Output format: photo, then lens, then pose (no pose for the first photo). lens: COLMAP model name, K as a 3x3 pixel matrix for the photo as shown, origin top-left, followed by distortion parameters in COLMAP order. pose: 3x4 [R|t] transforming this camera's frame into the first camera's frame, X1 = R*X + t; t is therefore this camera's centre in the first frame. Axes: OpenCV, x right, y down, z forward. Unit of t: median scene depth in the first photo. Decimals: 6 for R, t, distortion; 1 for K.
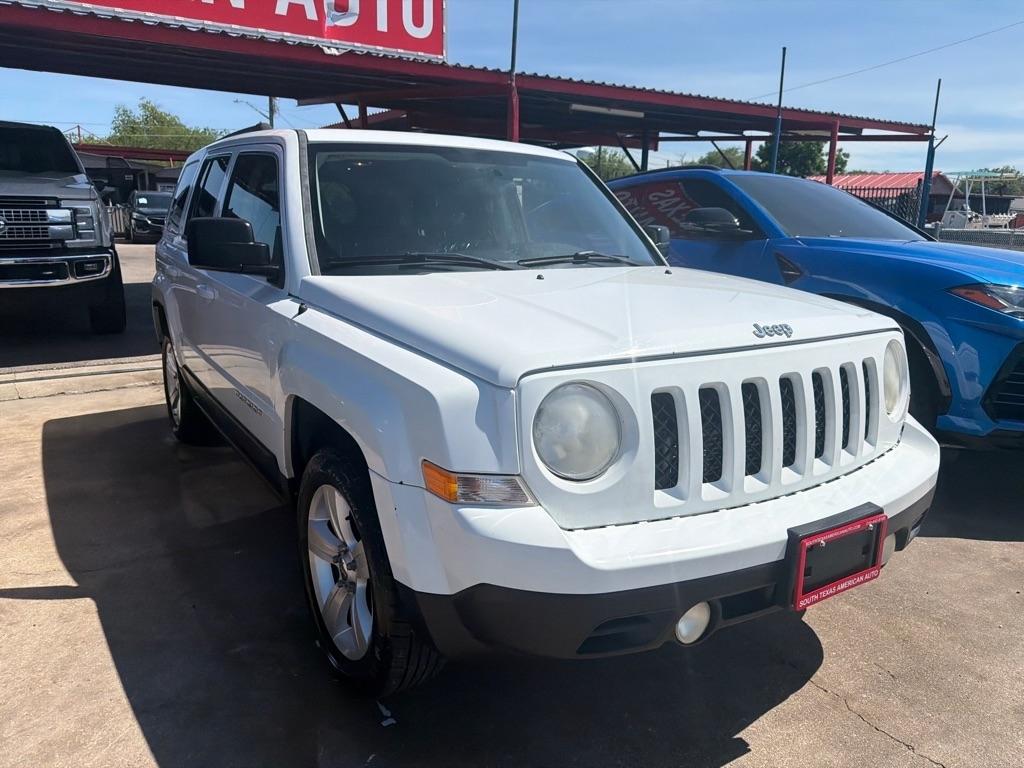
lens RADIAL K [[728.5, 0, 503.6], [0, 728.5, 389.1], [0, 0, 1]] dist [0.012813, -0.016531]
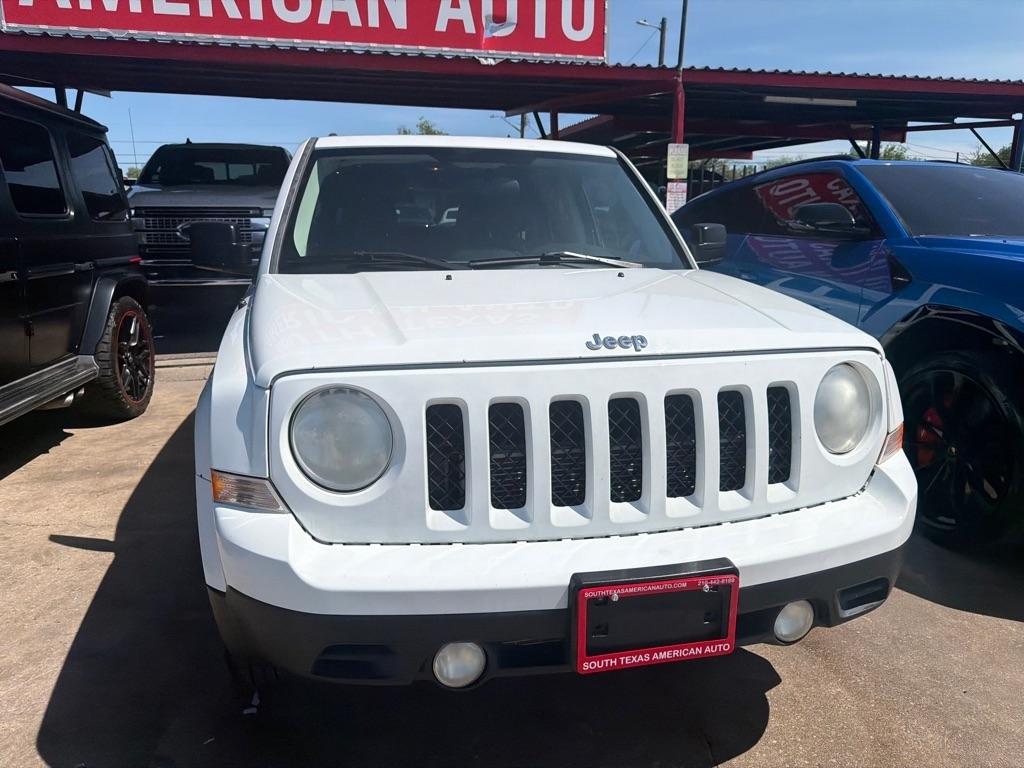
lens RADIAL K [[728.5, 0, 502.9], [0, 728.5, 378.6], [0, 0, 1]] dist [0.012813, -0.016531]
pose [[0.944170, 0.056833, -0.324519, 0.163590], [-0.063351, 0.997946, -0.009548, -0.006529], [0.323310, 0.029573, 0.945831, 0.046687]]
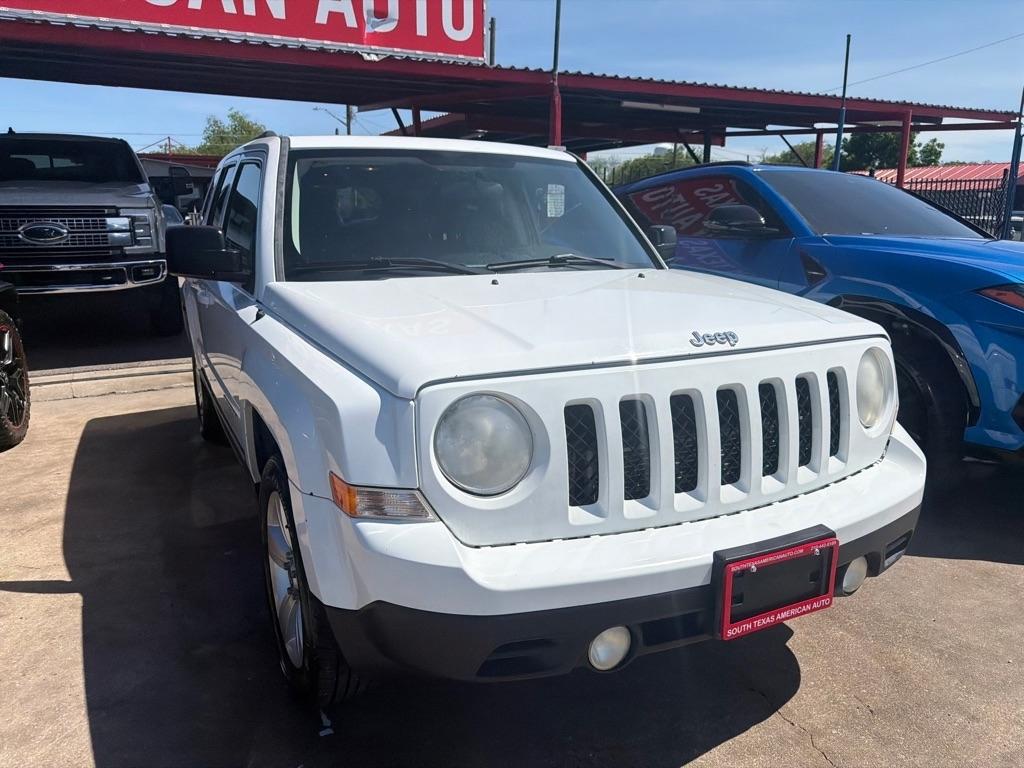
lens RADIAL K [[728.5, 0, 503.5], [0, 728.5, 388.4], [0, 0, 1]] dist [0.012813, -0.016531]
pose [[0.994725, 0.007897, -0.102270, 0.061274], [-0.008039, 0.999967, -0.000974, -0.004164], [0.102259, 0.001791, 0.994756, 0.012628]]
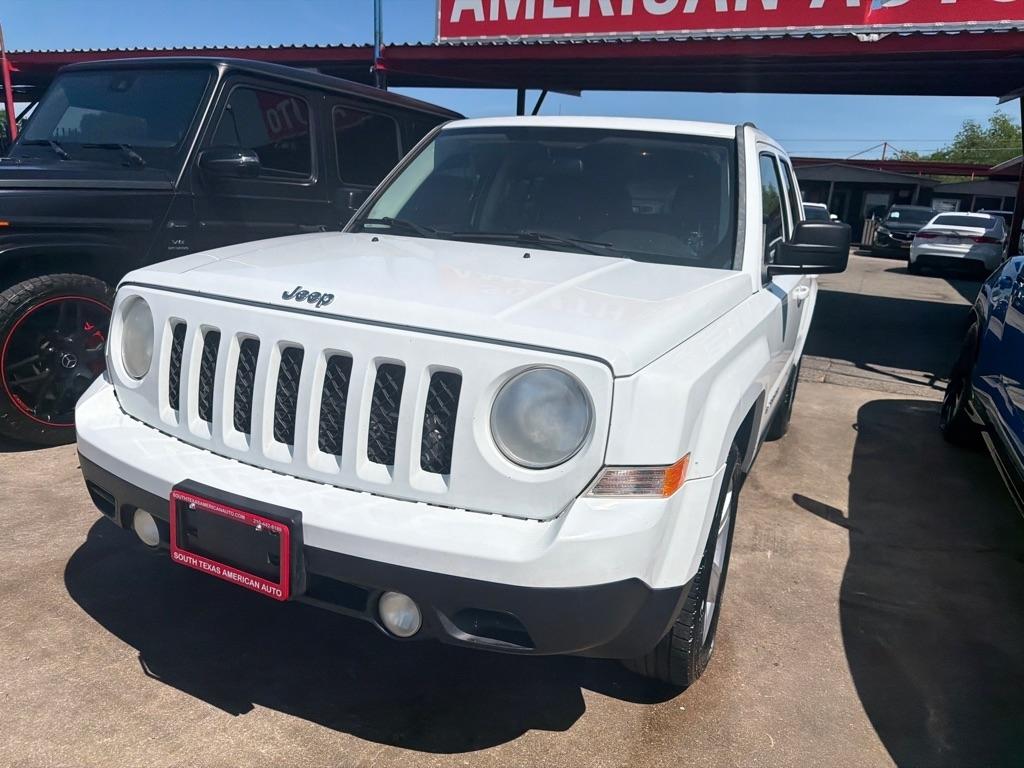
lens RADIAL K [[728.5, 0, 507.3], [0, 728.5, 389.2], [0, 0, 1]] dist [0.012813, -0.016531]
pose [[0.531058, 0.231839, -0.815002, 0.401031], [-0.250247, 0.961850, 0.110551, -0.041496], [0.809539, 0.145243, 0.568815, 0.219605]]
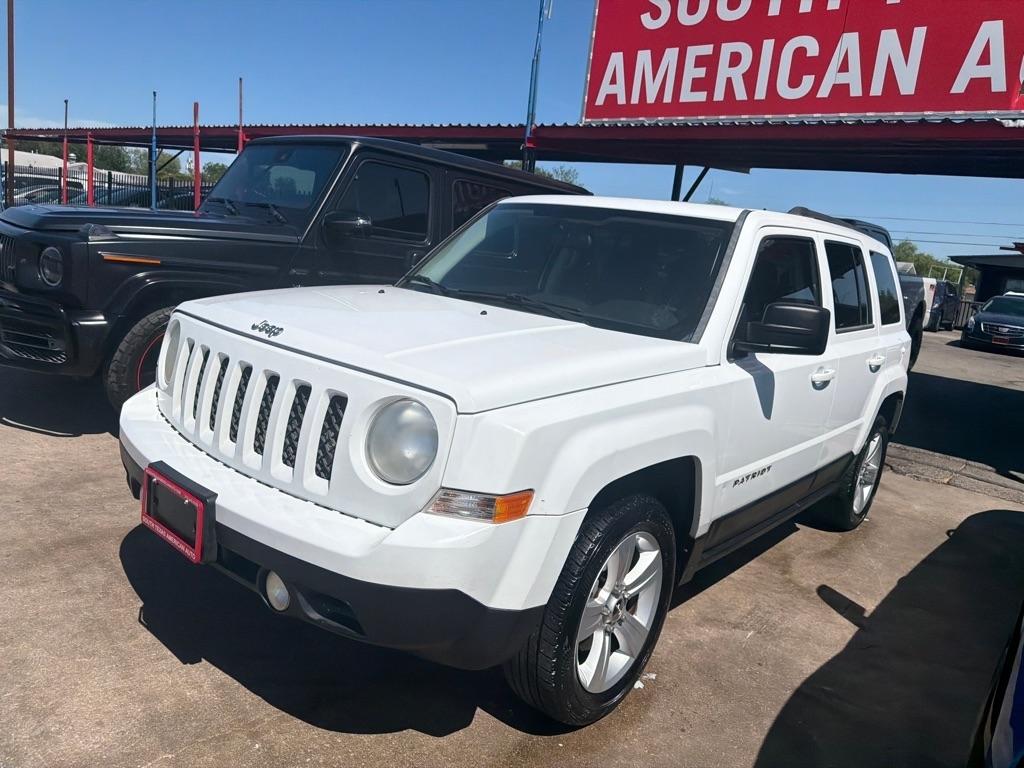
lens RADIAL K [[728.5, 0, 506.8], [0, 728.5, 380.4], [0, 0, 1]] dist [0.012813, -0.016531]
pose [[0.288928, 0.191357, -0.938032, 0.496969], [-0.330687, 0.939459, 0.089792, -0.073121], [0.898425, 0.284252, 0.334715, 0.307356]]
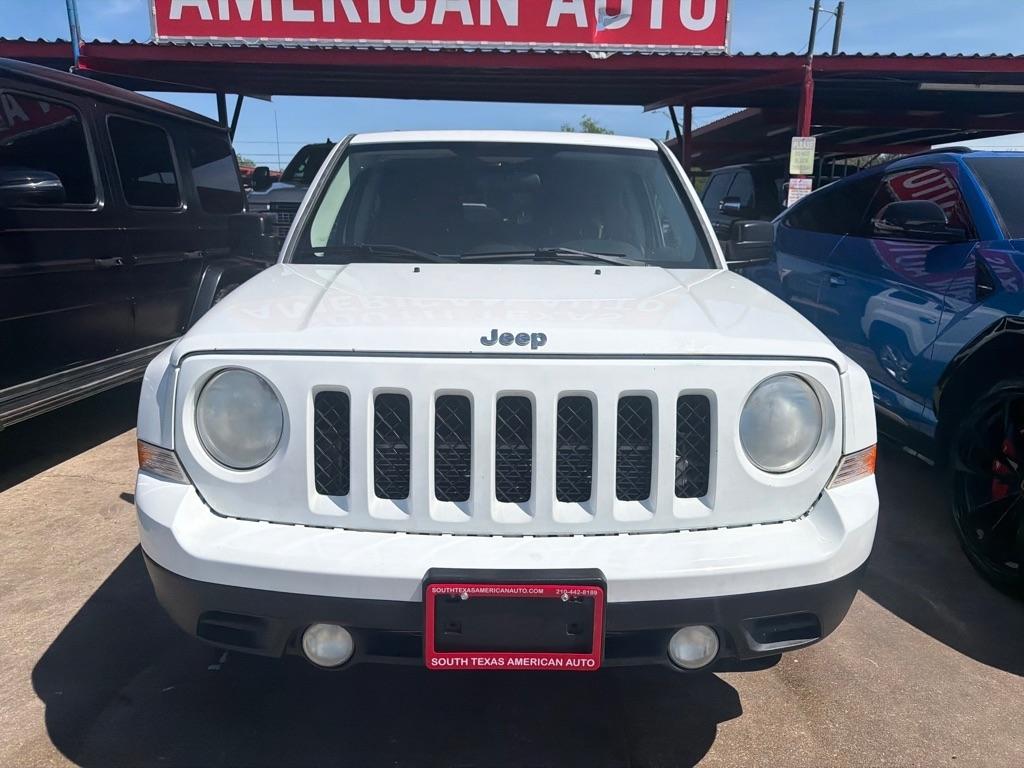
lens RADIAL K [[728.5, 0, 503.8], [0, 728.5, 386.1], [0, 0, 1]] dist [0.012813, -0.016531]
pose [[0.853085, 0.112849, -0.509423, 0.247619], [-0.118691, 0.992706, 0.021148, -0.013320], [0.508094, 0.042423, 0.860256, 0.088053]]
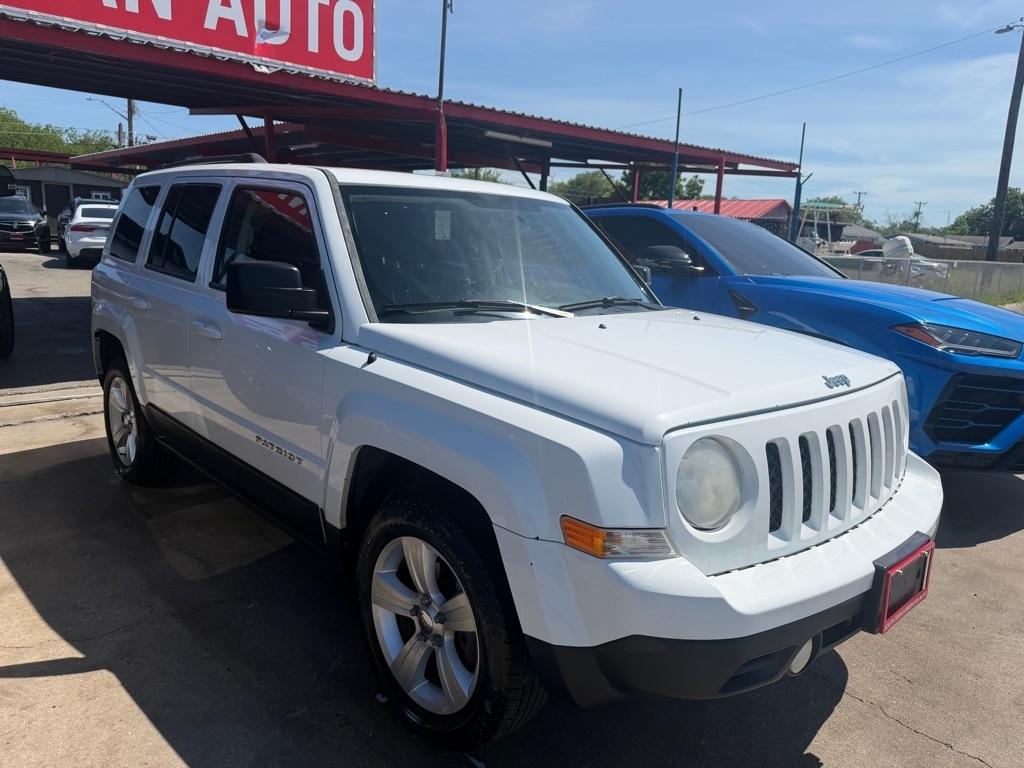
lens RADIAL K [[728.5, 0, 514.5], [0, 728.5, 377.1], [0, 0, 1]] dist [0.012813, -0.016531]
pose [[0.982520, -0.011430, 0.185807, -0.101969], [0.017588, 0.999348, -0.031526, -0.018947], [-0.185326, 0.034243, 0.982080, -0.002507]]
